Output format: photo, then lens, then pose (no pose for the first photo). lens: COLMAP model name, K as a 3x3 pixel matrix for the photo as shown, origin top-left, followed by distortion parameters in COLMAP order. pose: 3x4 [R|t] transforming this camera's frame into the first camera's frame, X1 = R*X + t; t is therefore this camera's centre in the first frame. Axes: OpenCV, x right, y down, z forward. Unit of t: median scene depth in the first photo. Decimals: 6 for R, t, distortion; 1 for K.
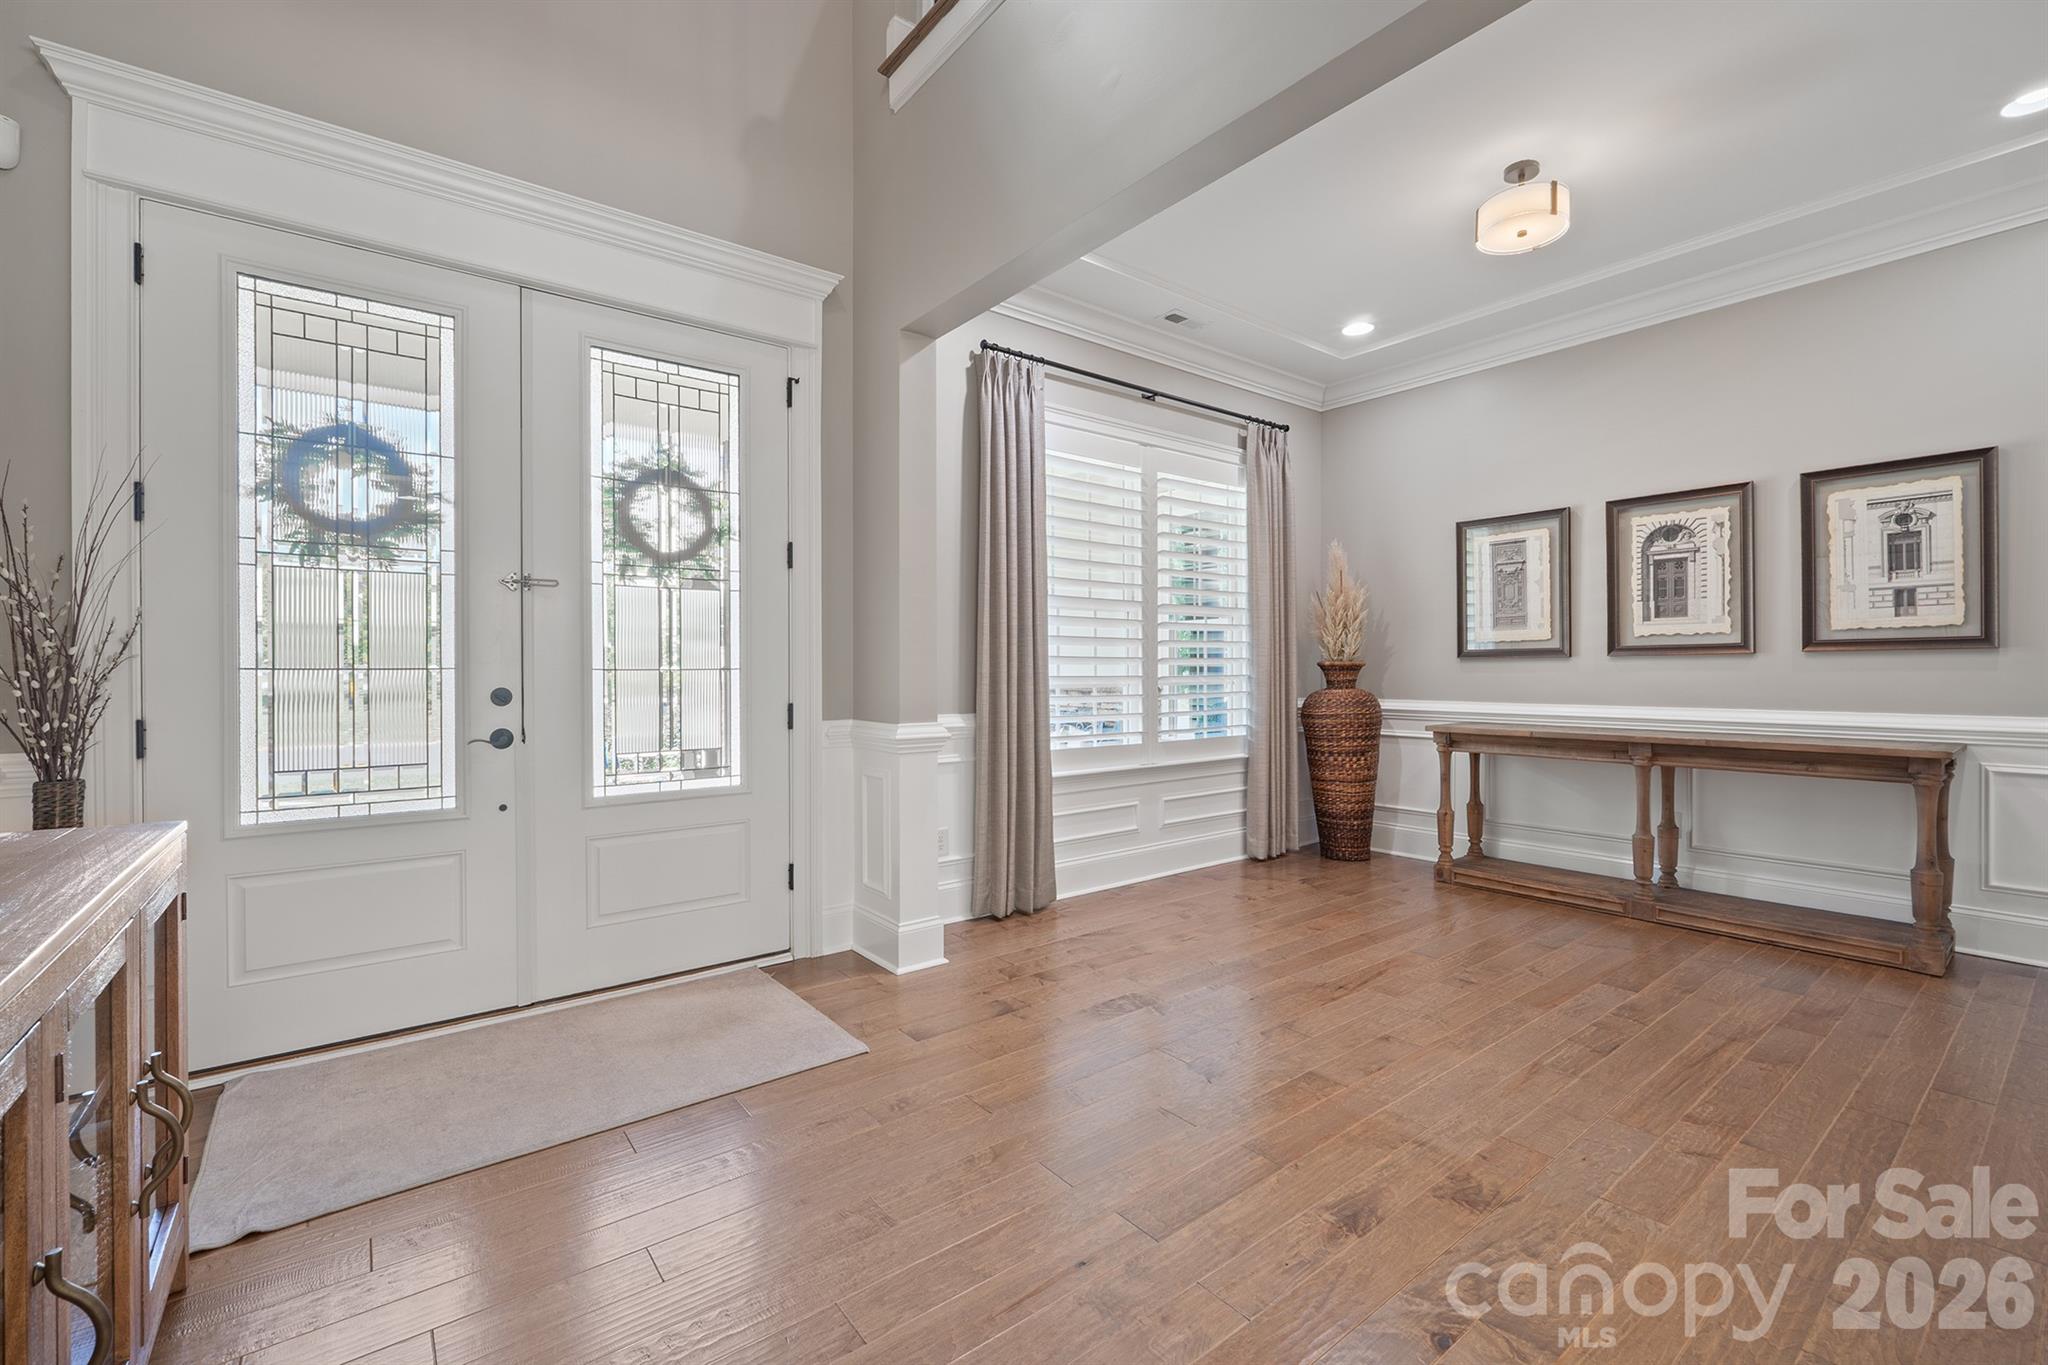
lens RADIAL K [[861.7, 0, 1026.3], [0, 861.7, 670.9], [0, 0, 1]] dist [-0.007265, -0.000200]
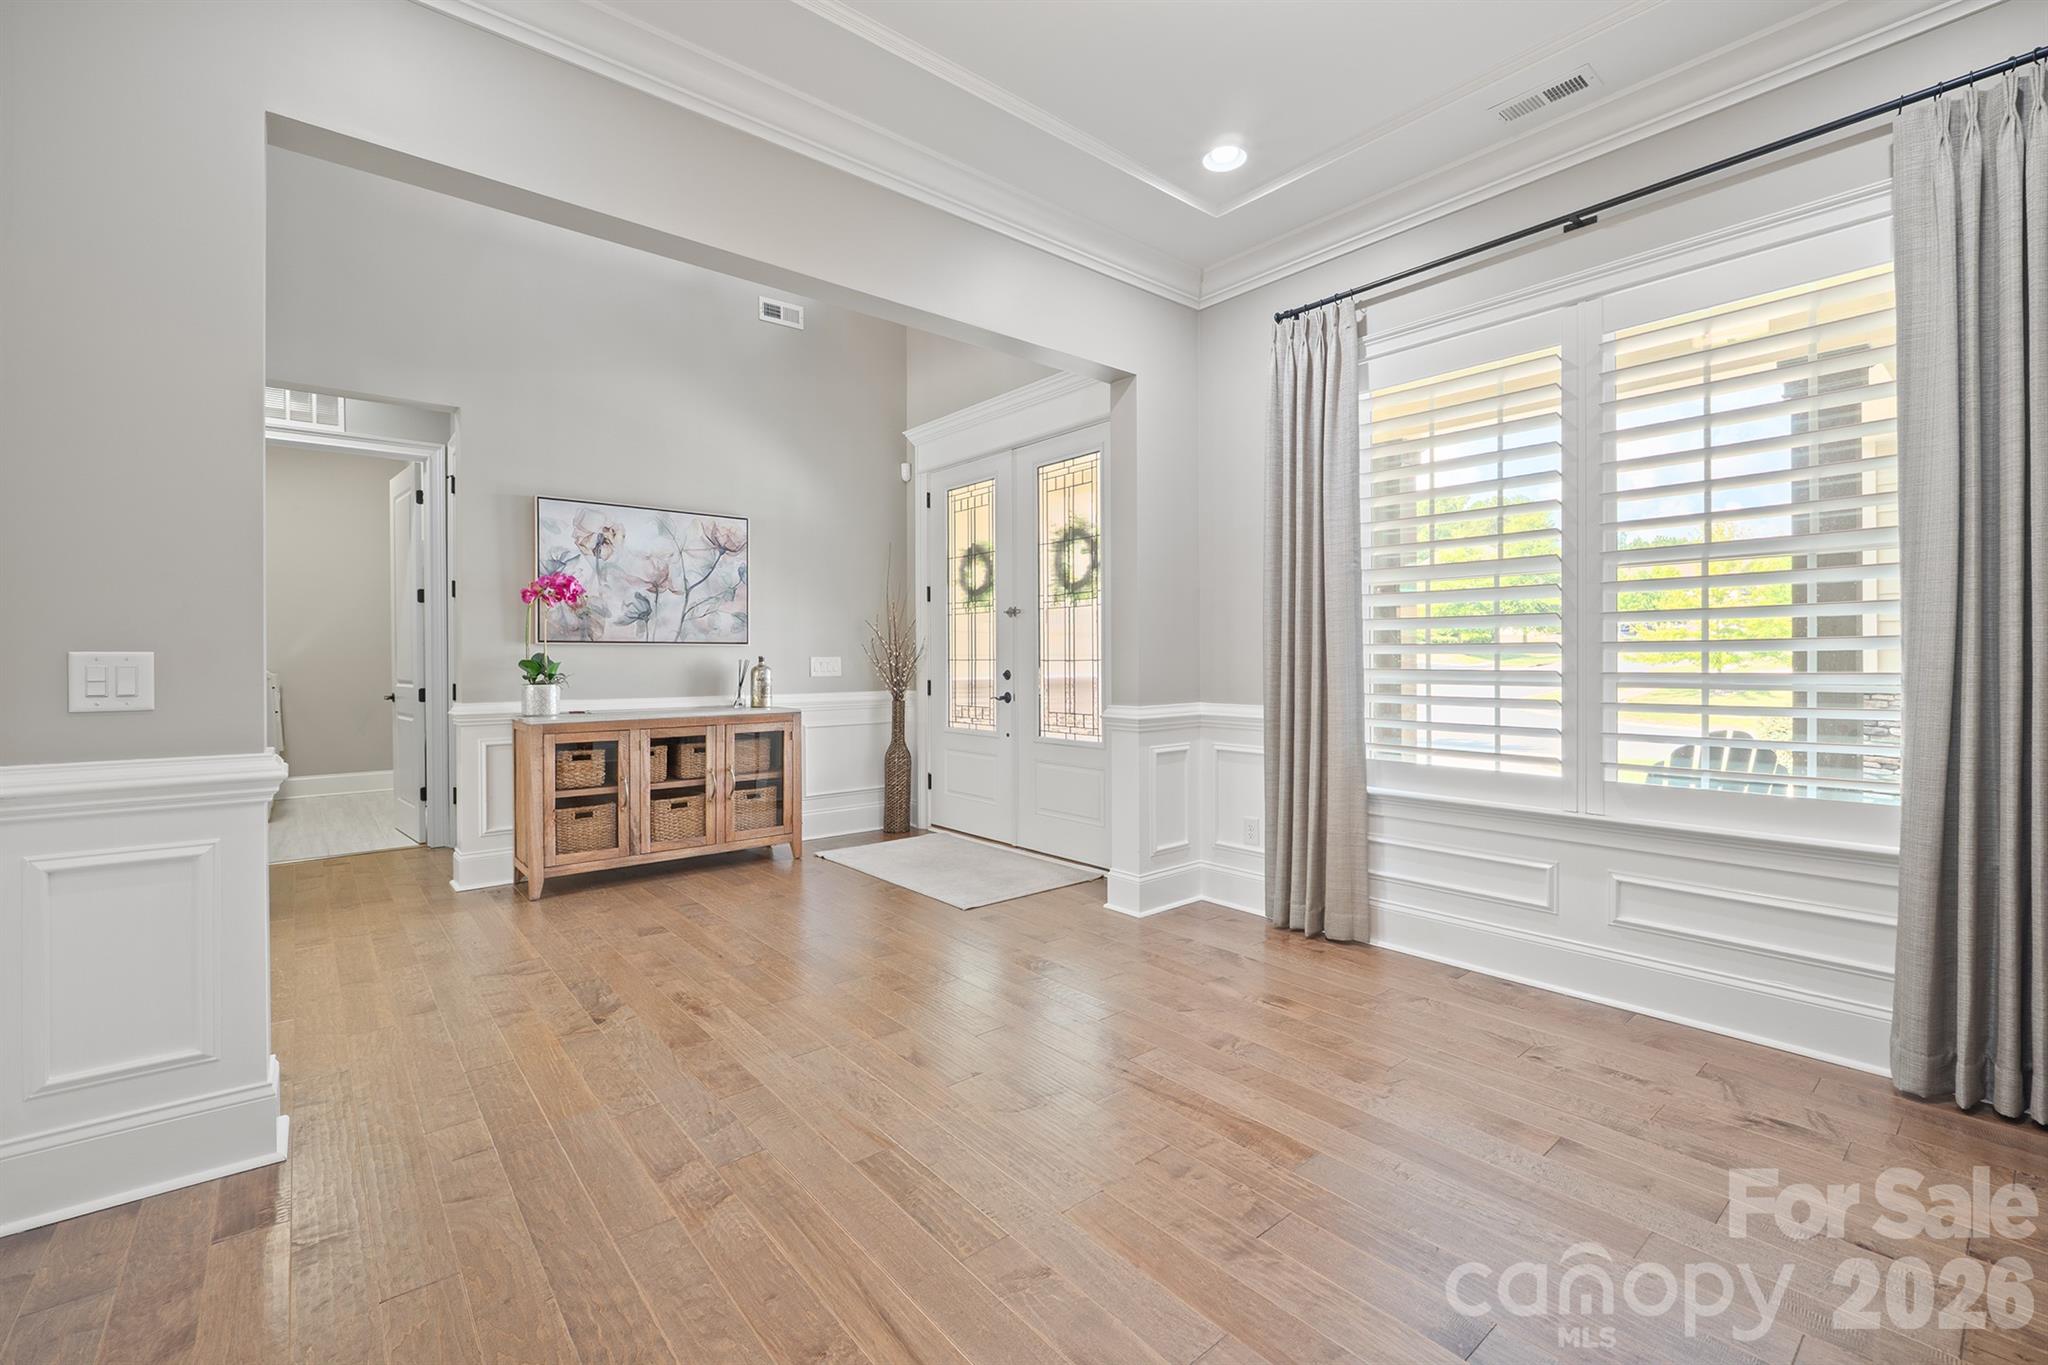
lens RADIAL K [[861.7, 0, 1037.5], [0, 861.7, 669.6], [0, 0, 1]] dist [-0.007265, -0.000200]
pose [[0.054968, 0.008799, -0.998449, 1.057131], [-0.004199, 0.999954, 0.008581, 0.001313], [0.998479, 0.003721, 0.055002, 0.817475]]
